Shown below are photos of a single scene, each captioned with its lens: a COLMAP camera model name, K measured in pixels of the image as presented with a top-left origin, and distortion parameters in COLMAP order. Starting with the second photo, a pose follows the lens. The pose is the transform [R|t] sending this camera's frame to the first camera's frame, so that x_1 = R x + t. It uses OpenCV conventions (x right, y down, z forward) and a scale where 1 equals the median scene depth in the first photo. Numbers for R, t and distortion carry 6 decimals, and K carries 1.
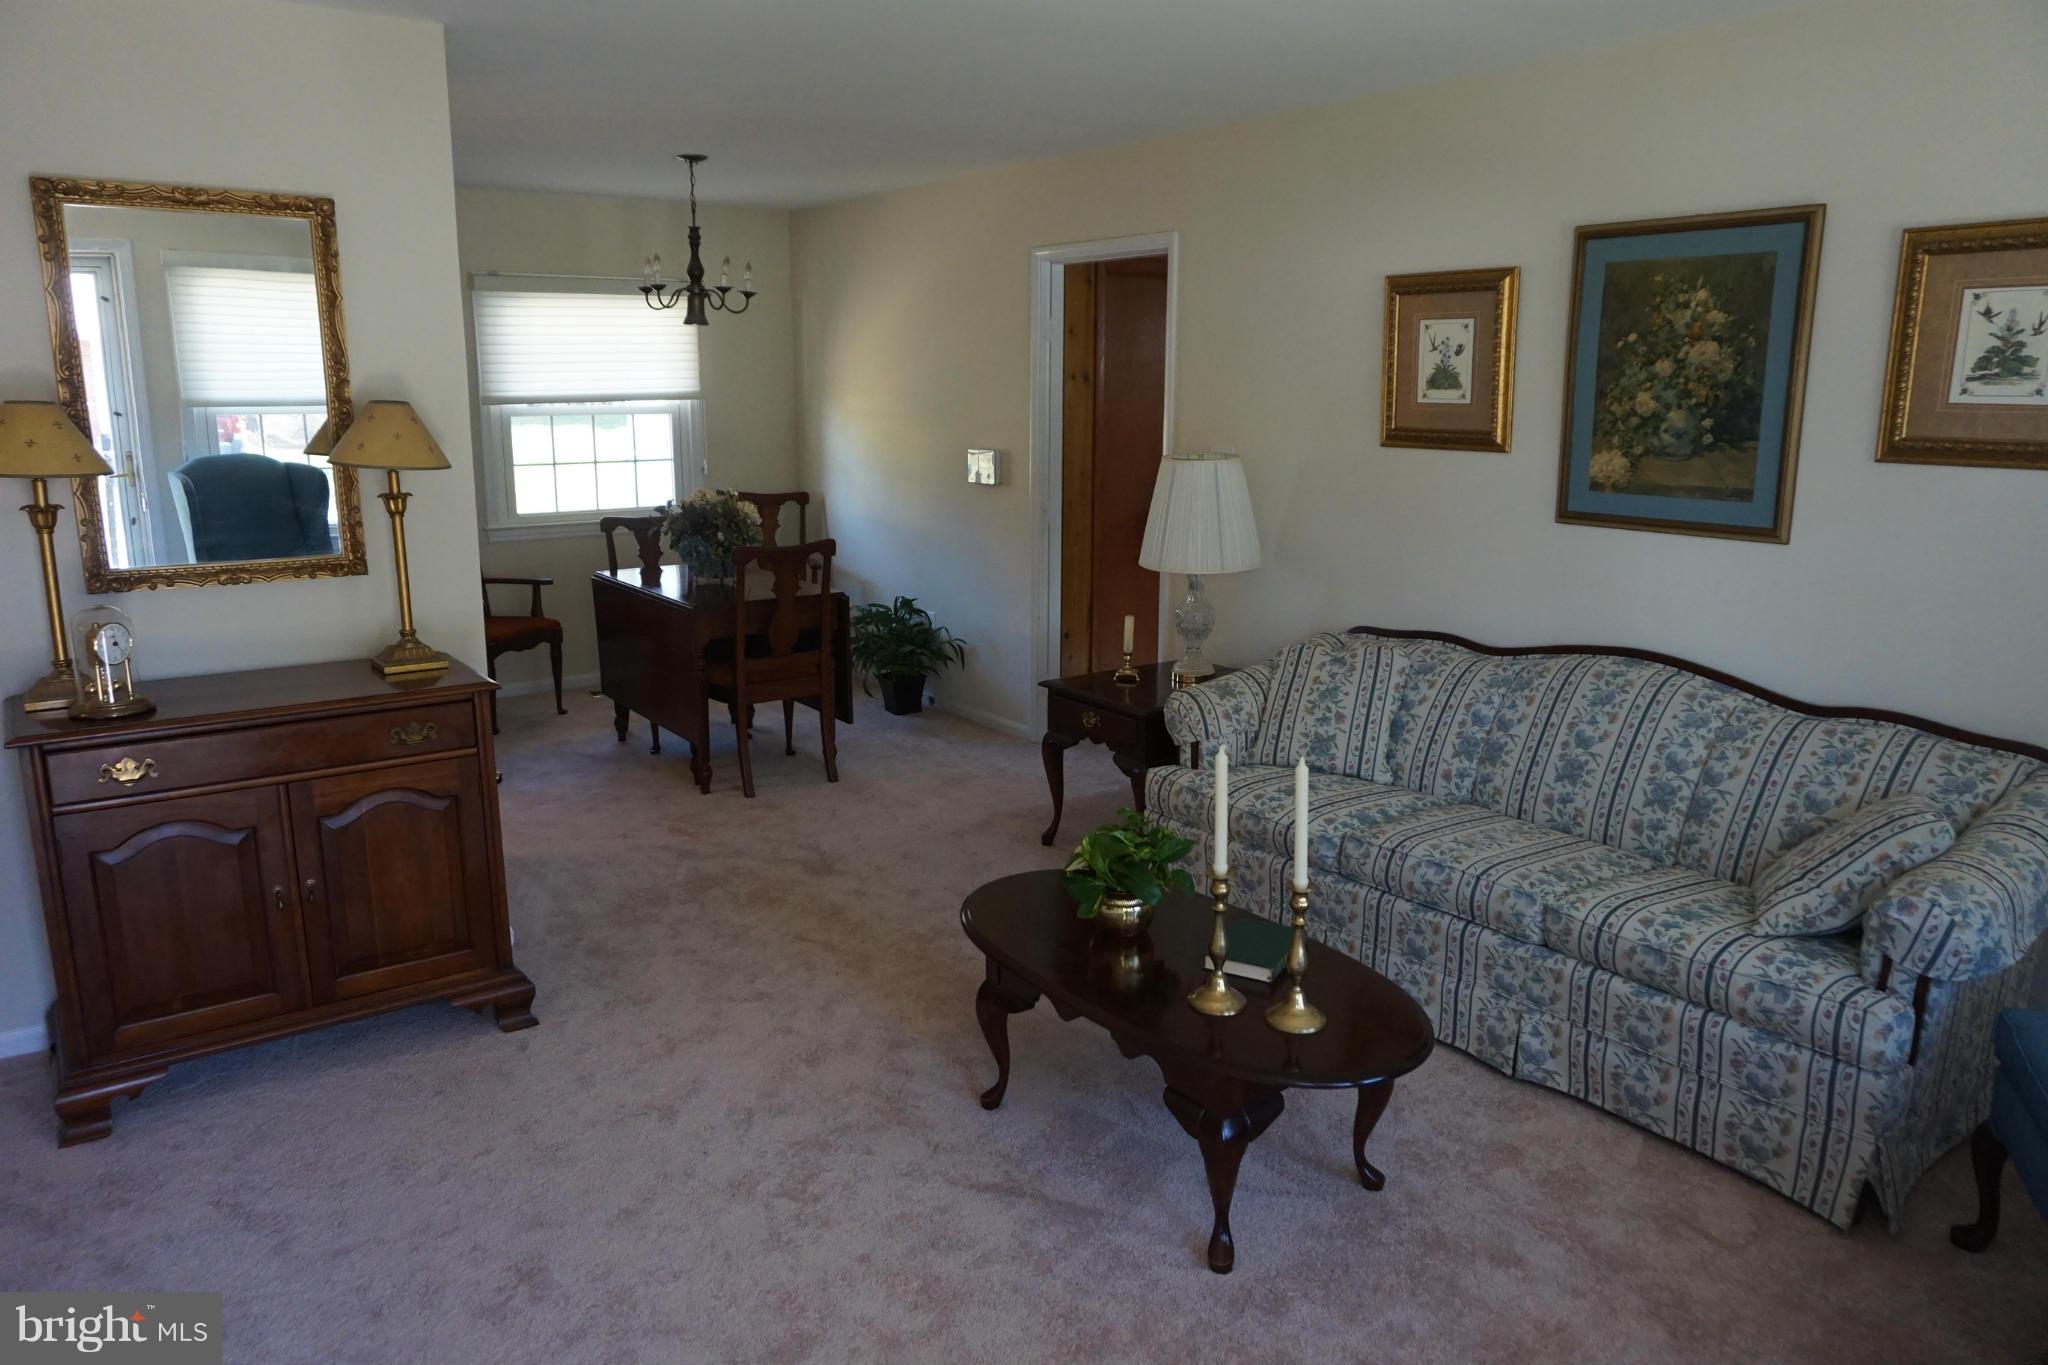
lens RADIAL K [[1375.2, 0, 1010.1], [0, 1375.2, 681.1], [0, 0, 1]] dist [-0.053321, 0.049695]
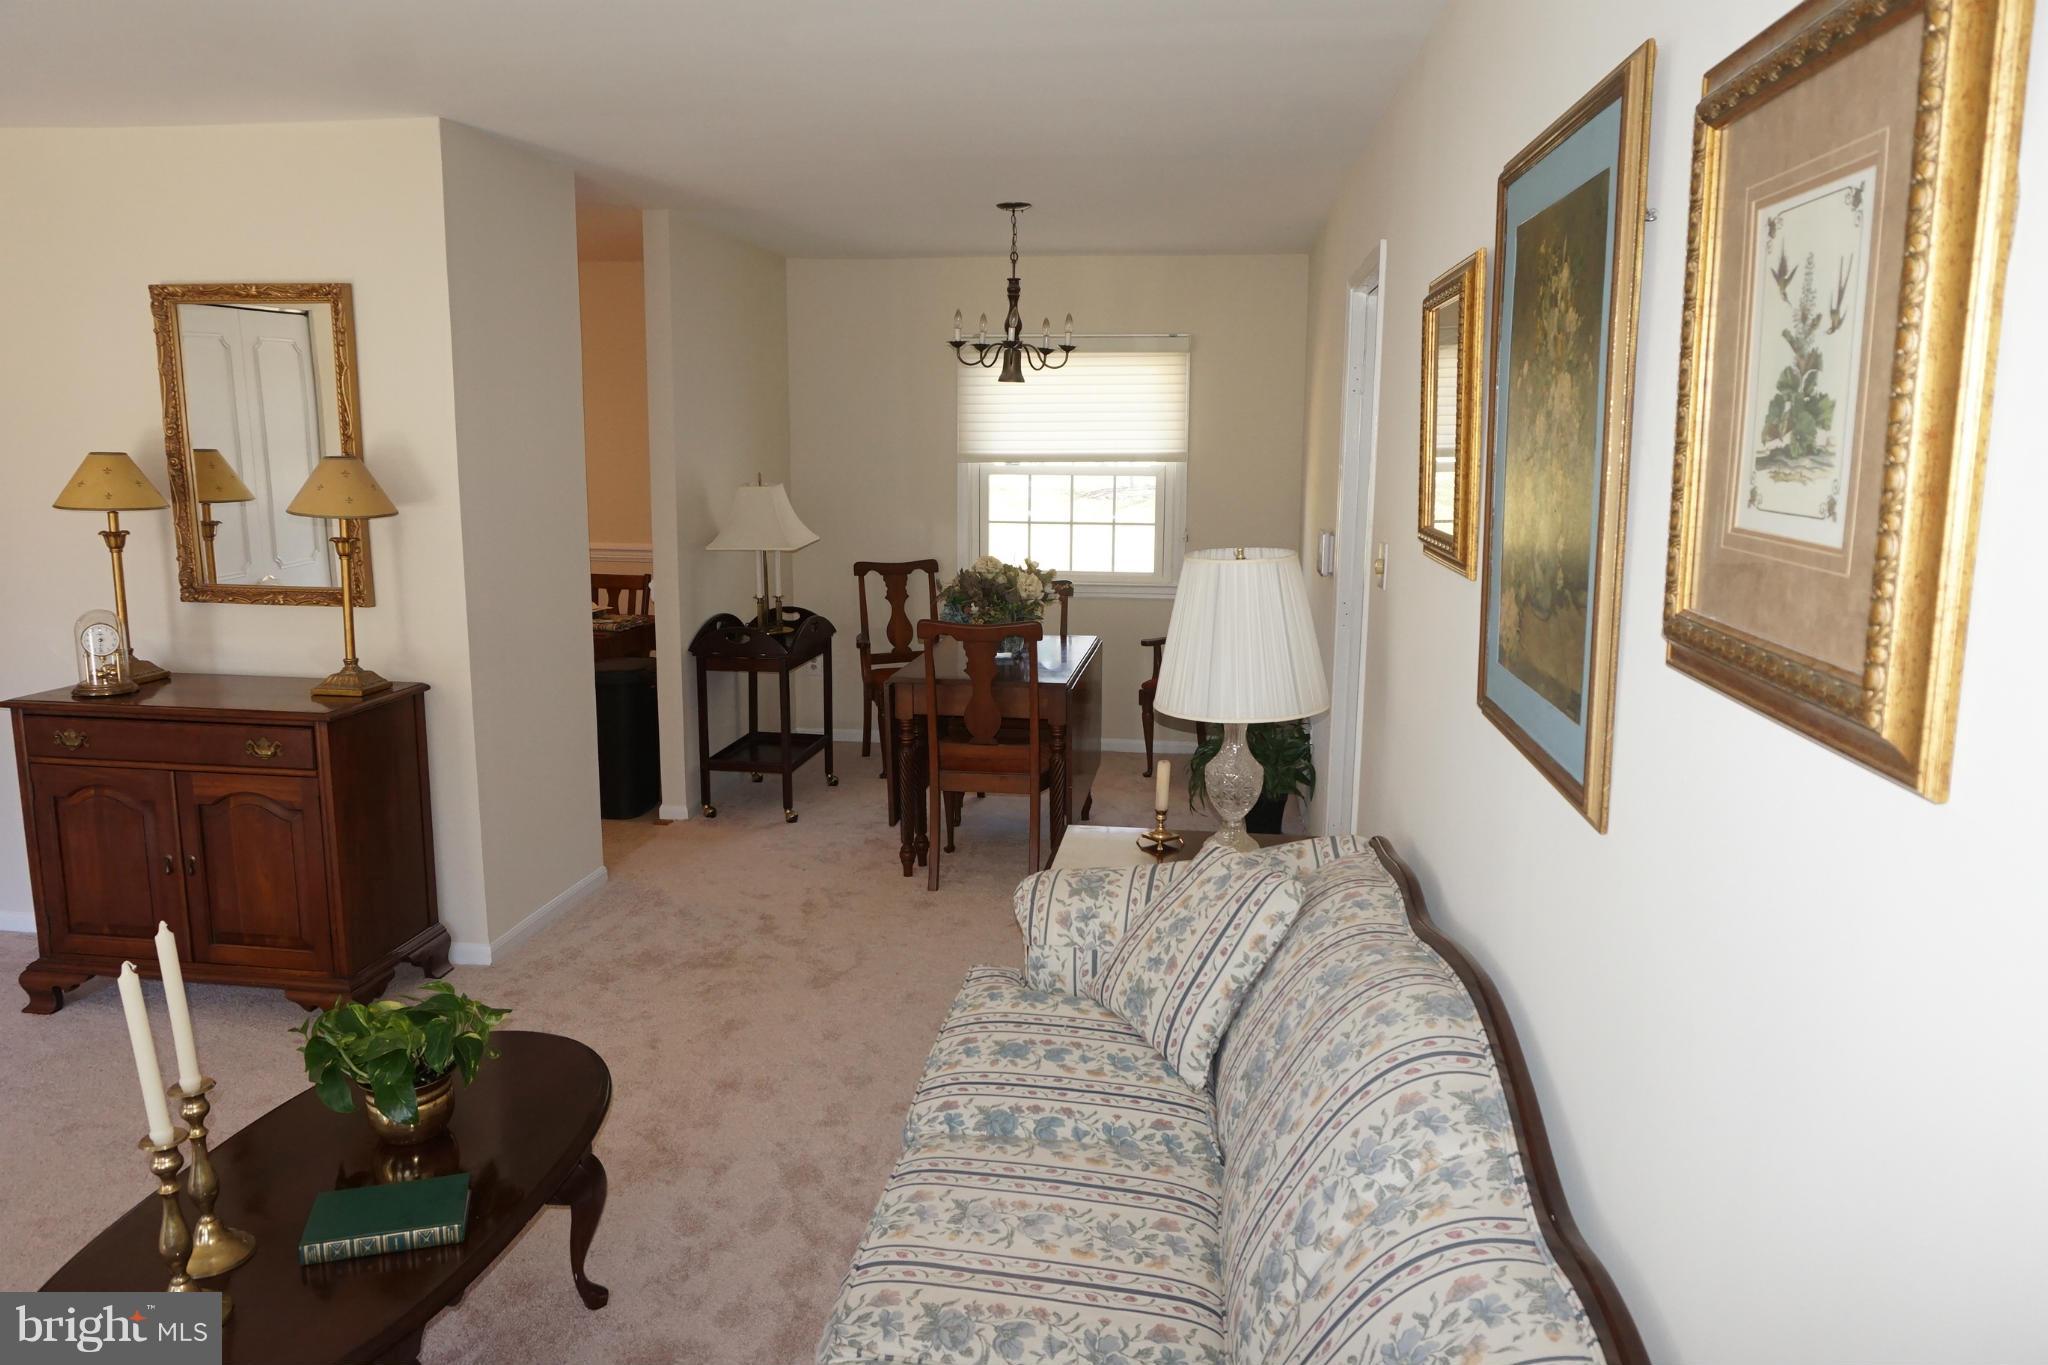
lens RADIAL K [[1375.2, 0, 1010.1], [0, 1375.2, 681.1], [0, 0, 1]] dist [-0.053321, 0.049695]
pose [[0.716742, 0.127906, -0.685508, 0.456391], [-0.156176, 0.987507, 0.020963, -0.080375], [0.679625, 0.092035, 0.727763, 0.344771]]
